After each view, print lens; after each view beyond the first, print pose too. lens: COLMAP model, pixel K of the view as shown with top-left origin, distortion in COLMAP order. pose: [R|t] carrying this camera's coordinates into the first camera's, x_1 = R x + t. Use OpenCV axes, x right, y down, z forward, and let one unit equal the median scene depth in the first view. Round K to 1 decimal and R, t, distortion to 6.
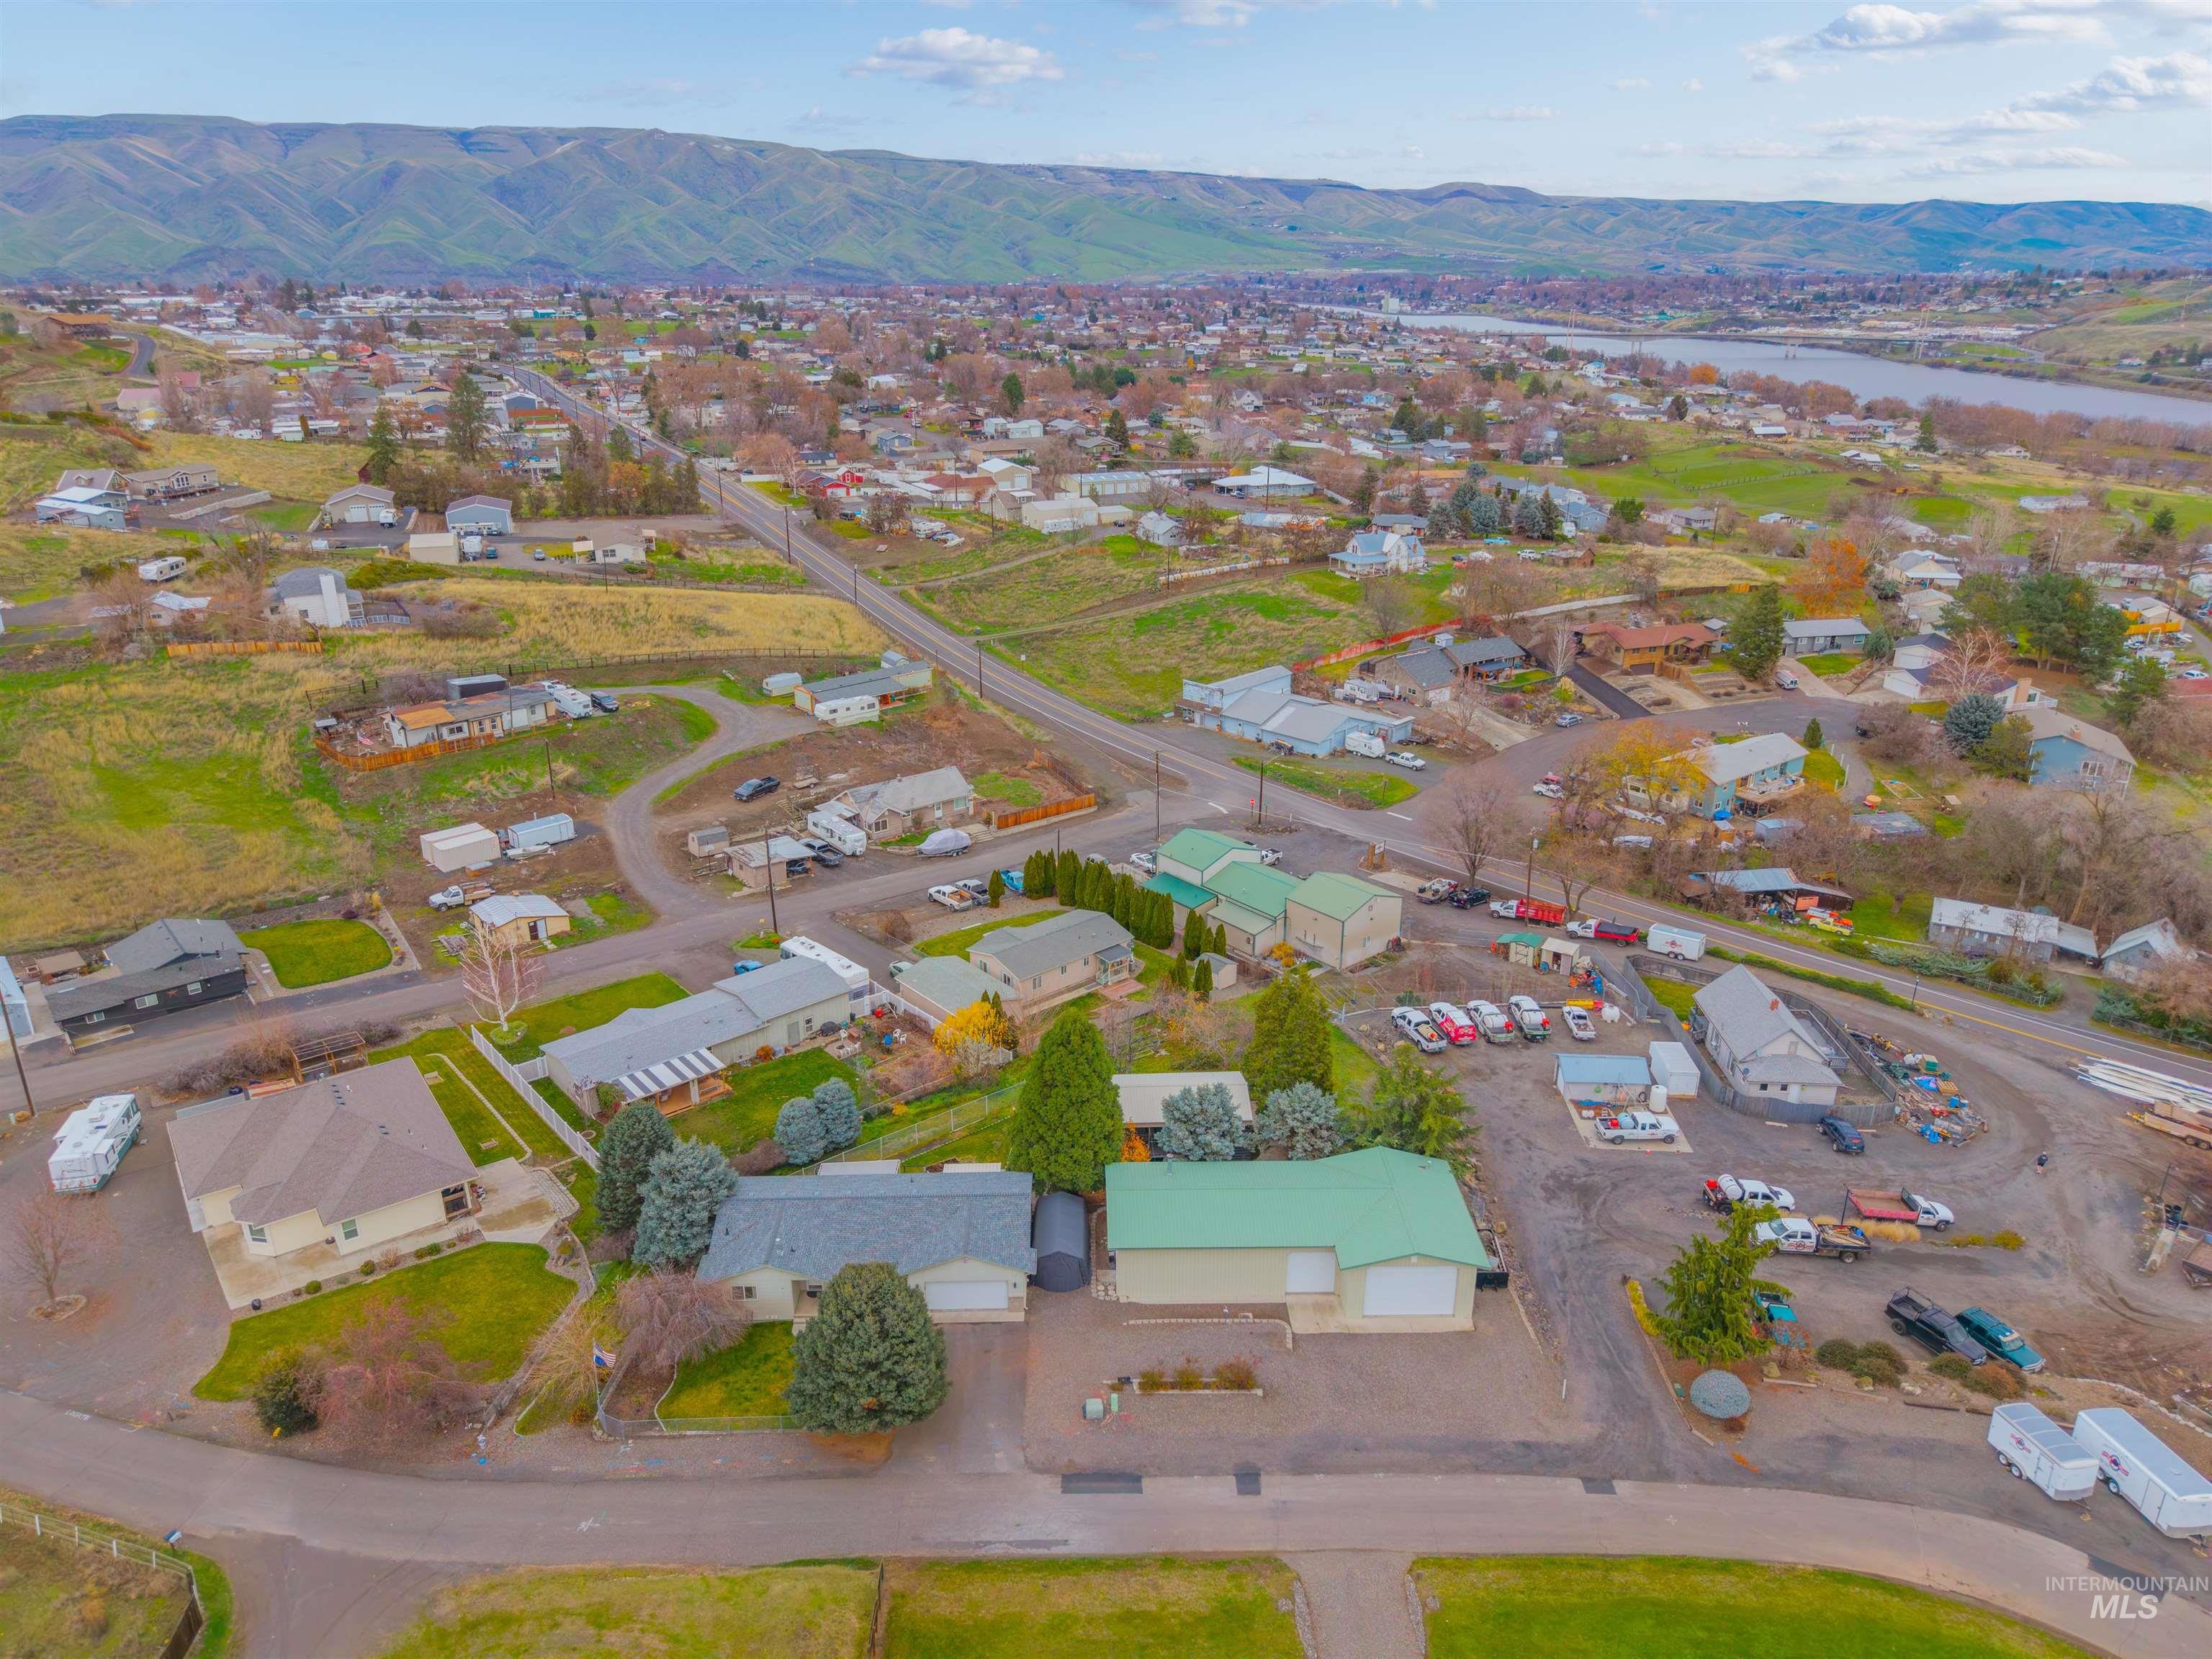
lens RADIAL K [[1489.2, 0, 1107.2], [0, 1489.2, 815.6], [0, 0, 1]] dist [0.021729, -0.017147]
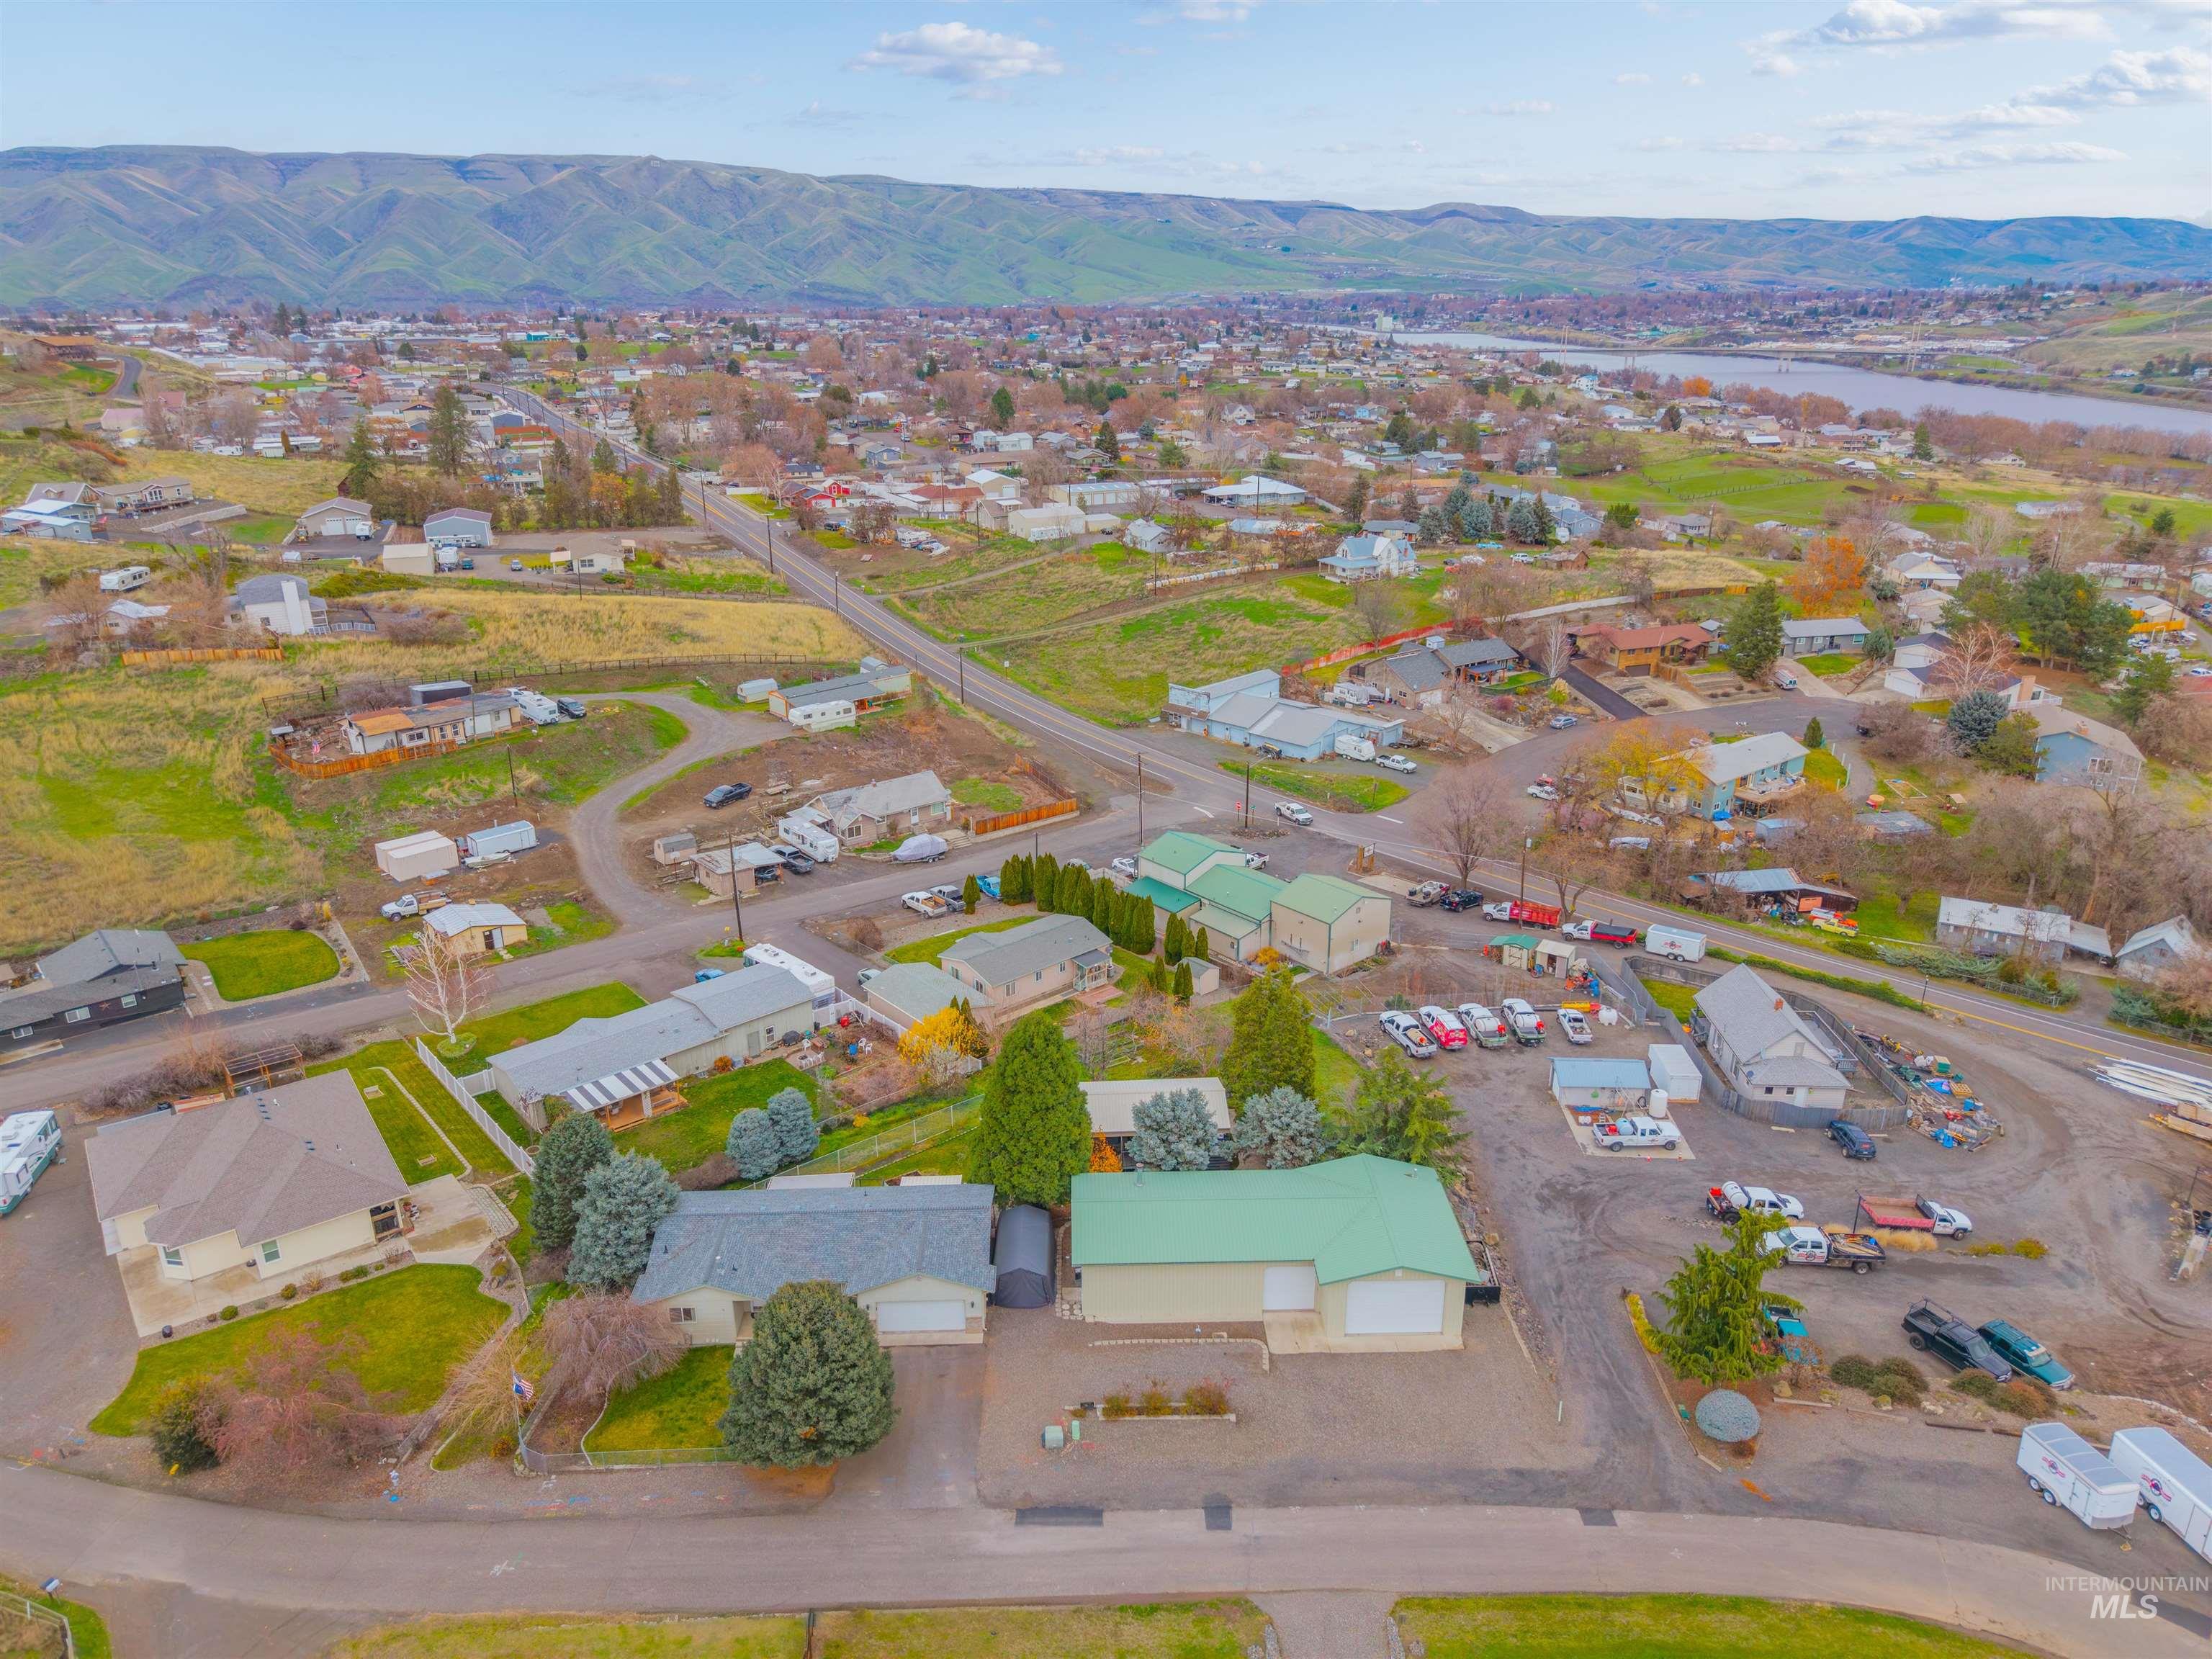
lens RADIAL K [[1489.2, 0, 1107.2], [0, 1489.2, 815.6], [0, 0, 1]] dist [0.021729, -0.017147]
pose [[0.999970, -0.007778, 0.000564, 0.013389], [0.007785, 0.999879, -0.013481, 0.011827], [-0.000459, 0.013485, 0.999909, 0.033068]]
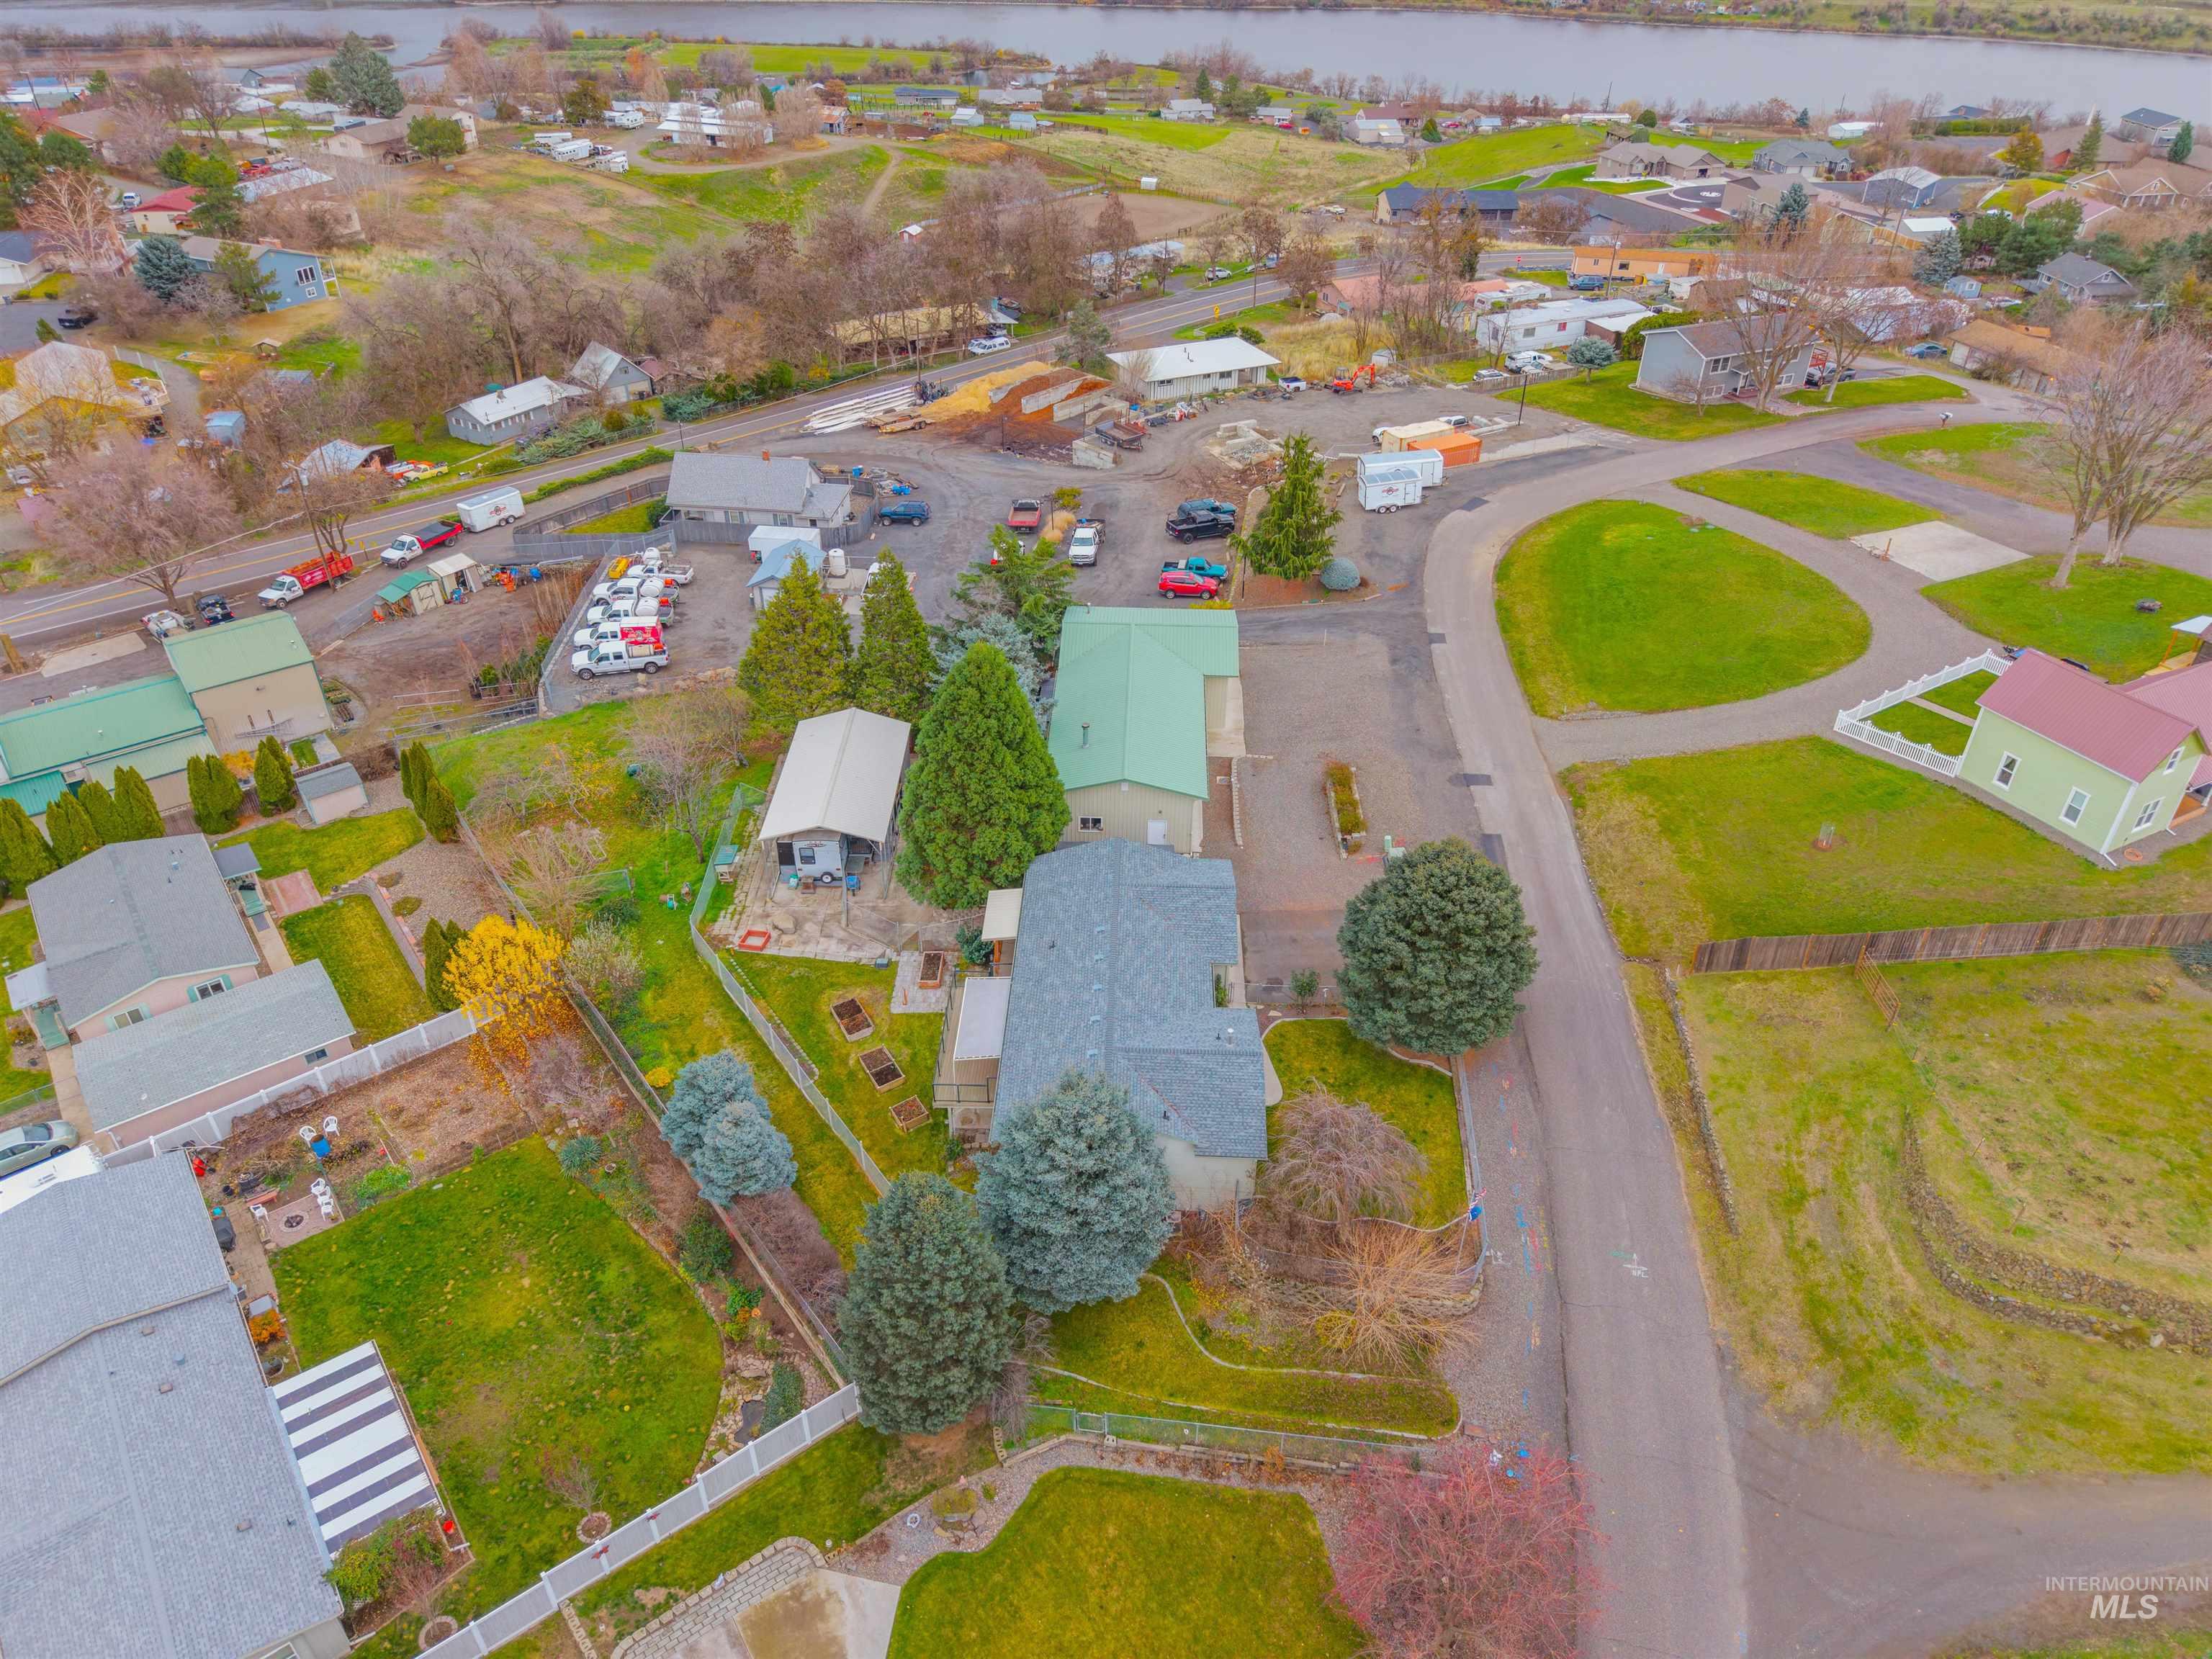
lens RADIAL K [[1489.2, 0, 1107.2], [0, 1489.2, 815.6], [0, 0, 1]] dist [0.021729, -0.017147]
pose [[0.058867, -0.560242, 0.826234, -0.403566], [0.343645, 0.788456, 0.510142, -0.092563], [-0.937253, 0.253901, 0.238939, 0.468817]]
